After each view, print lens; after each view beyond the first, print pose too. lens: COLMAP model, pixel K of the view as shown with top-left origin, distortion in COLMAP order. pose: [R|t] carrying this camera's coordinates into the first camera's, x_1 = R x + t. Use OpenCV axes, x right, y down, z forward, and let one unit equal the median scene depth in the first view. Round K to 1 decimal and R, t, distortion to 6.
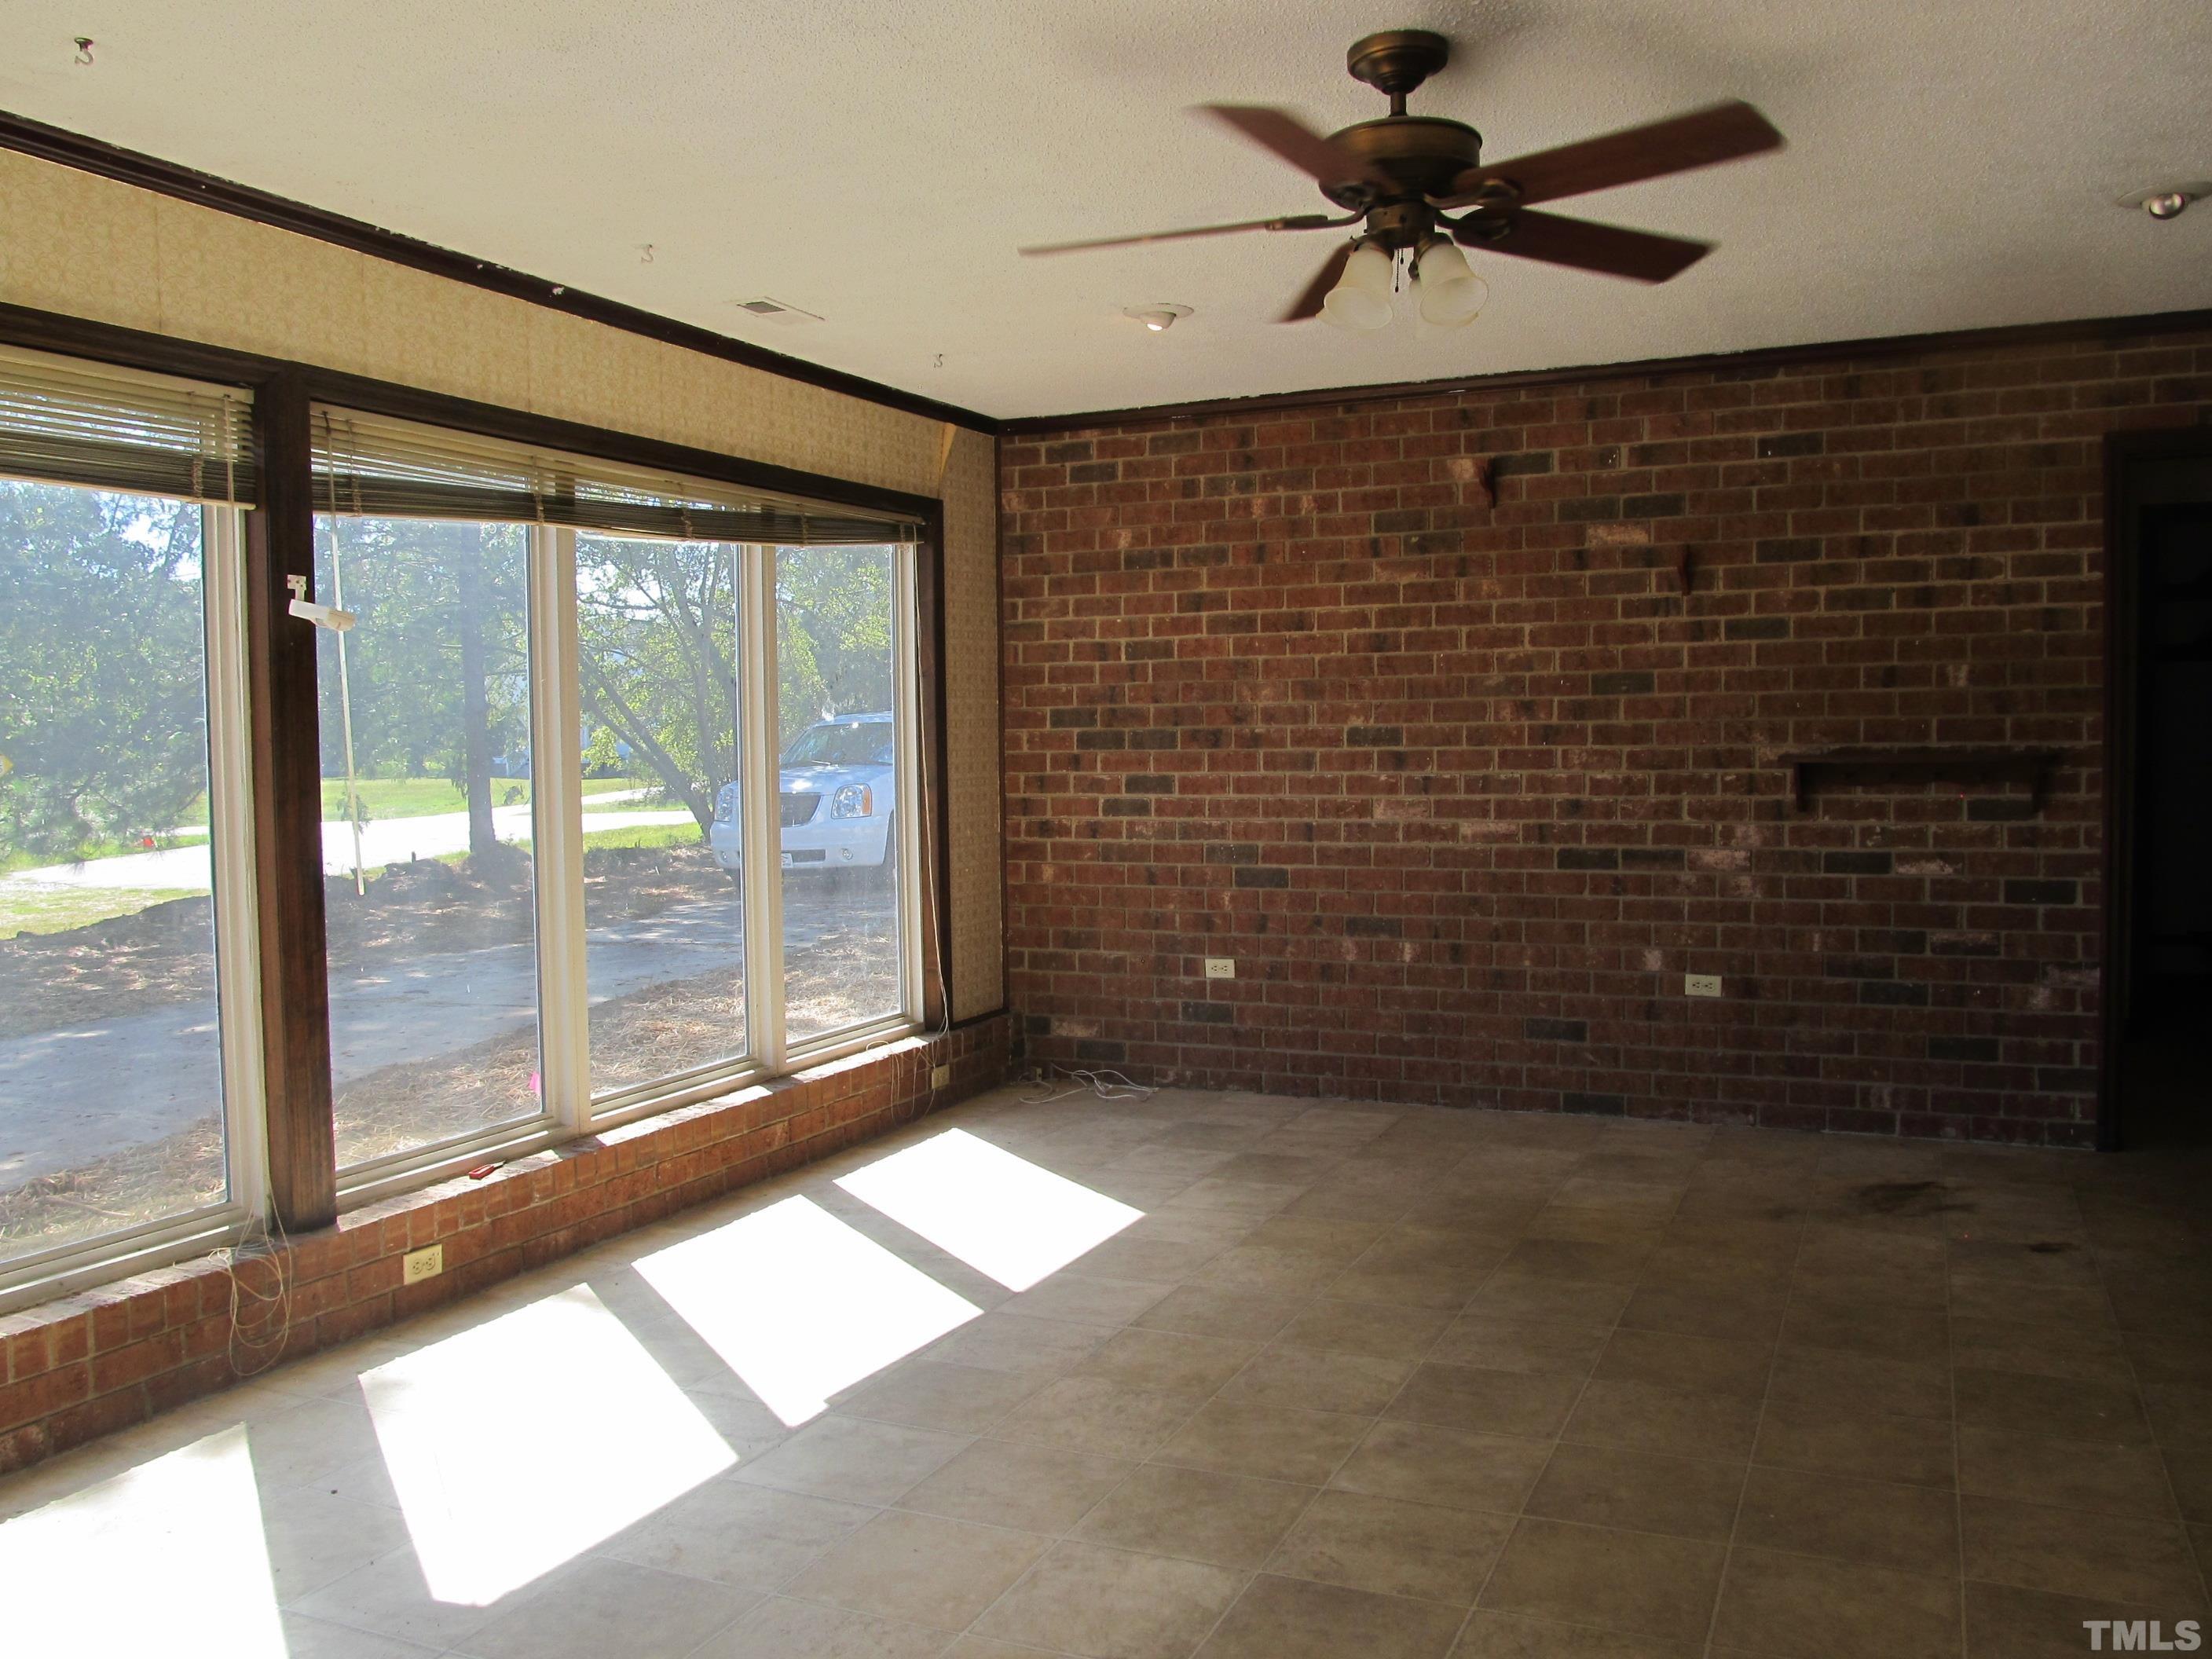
lens RADIAL K [[1812.5, 0, 1110.0], [0, 1812.5, 826.3], [0, 0, 1]] dist [-0.065514, 0.027357]
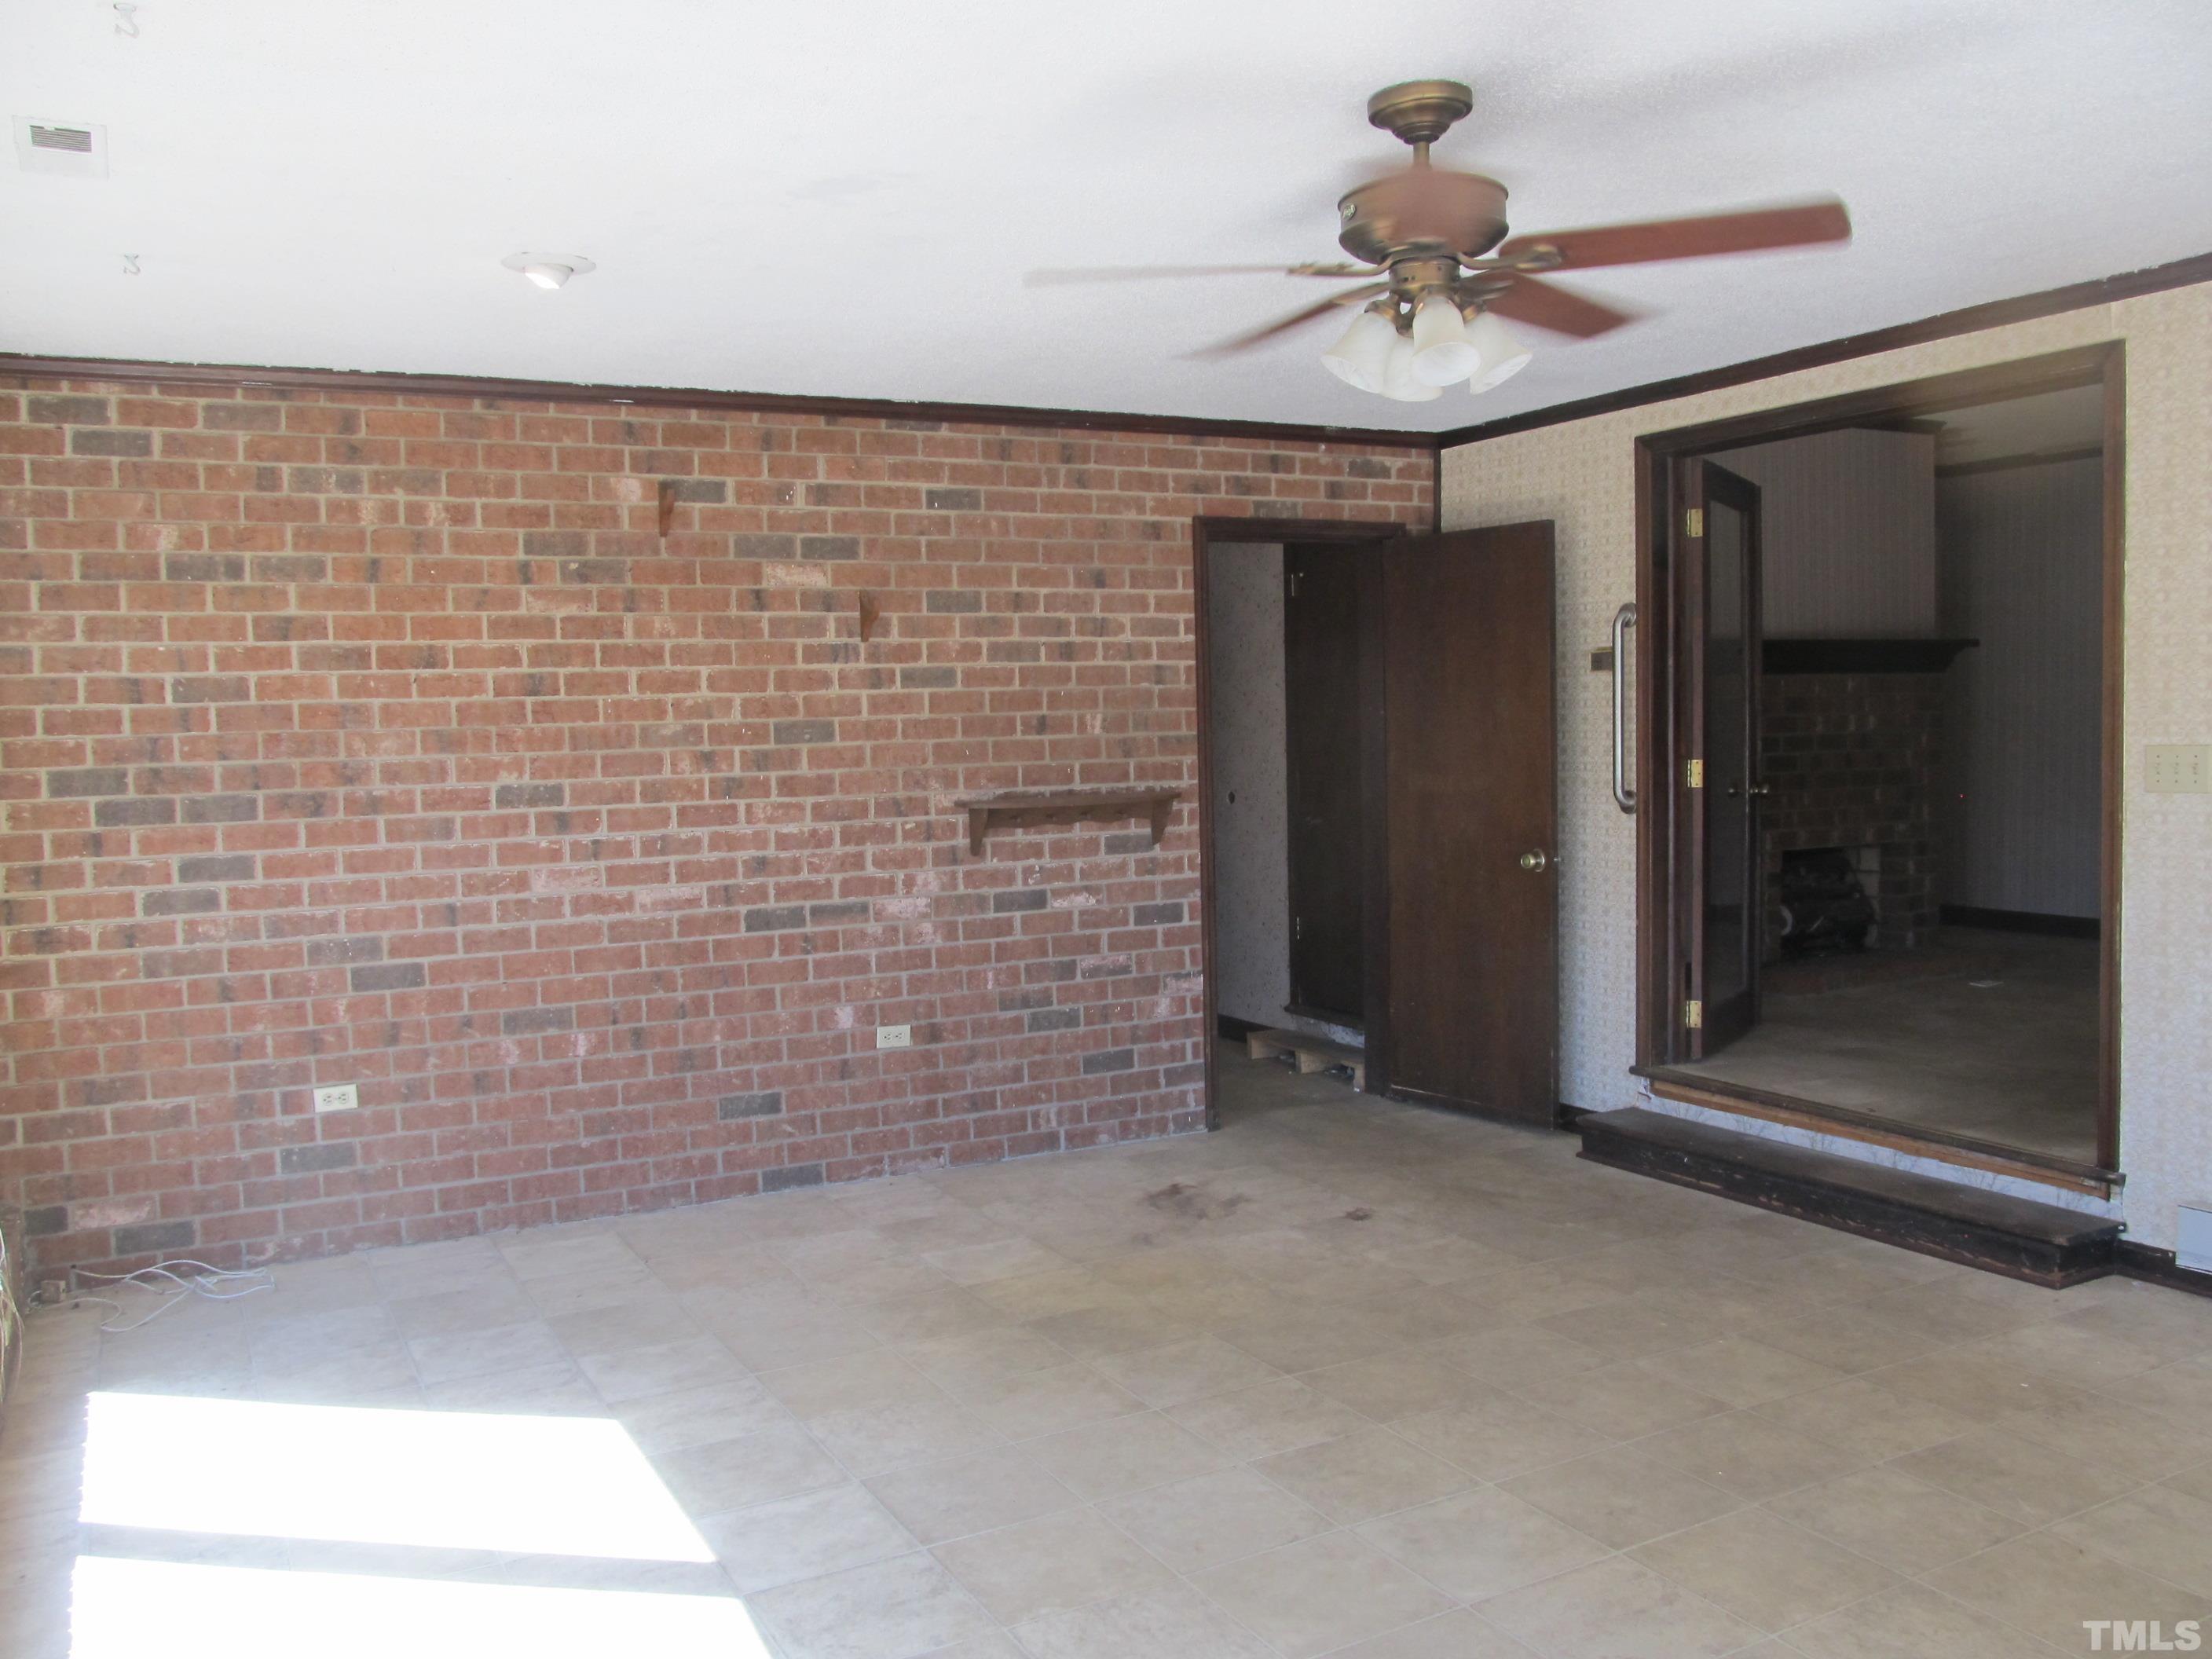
lens RADIAL K [[1812.5, 0, 1106.7], [0, 1812.5, 831.5], [0, 0, 1]] dist [-0.065514, 0.027357]
pose [[0.613976, -0.048014, 0.787863, -0.366533], [0.056027, 0.998282, 0.017176, -0.033650], [-0.787334, 0.033596, 0.615611, 0.282234]]
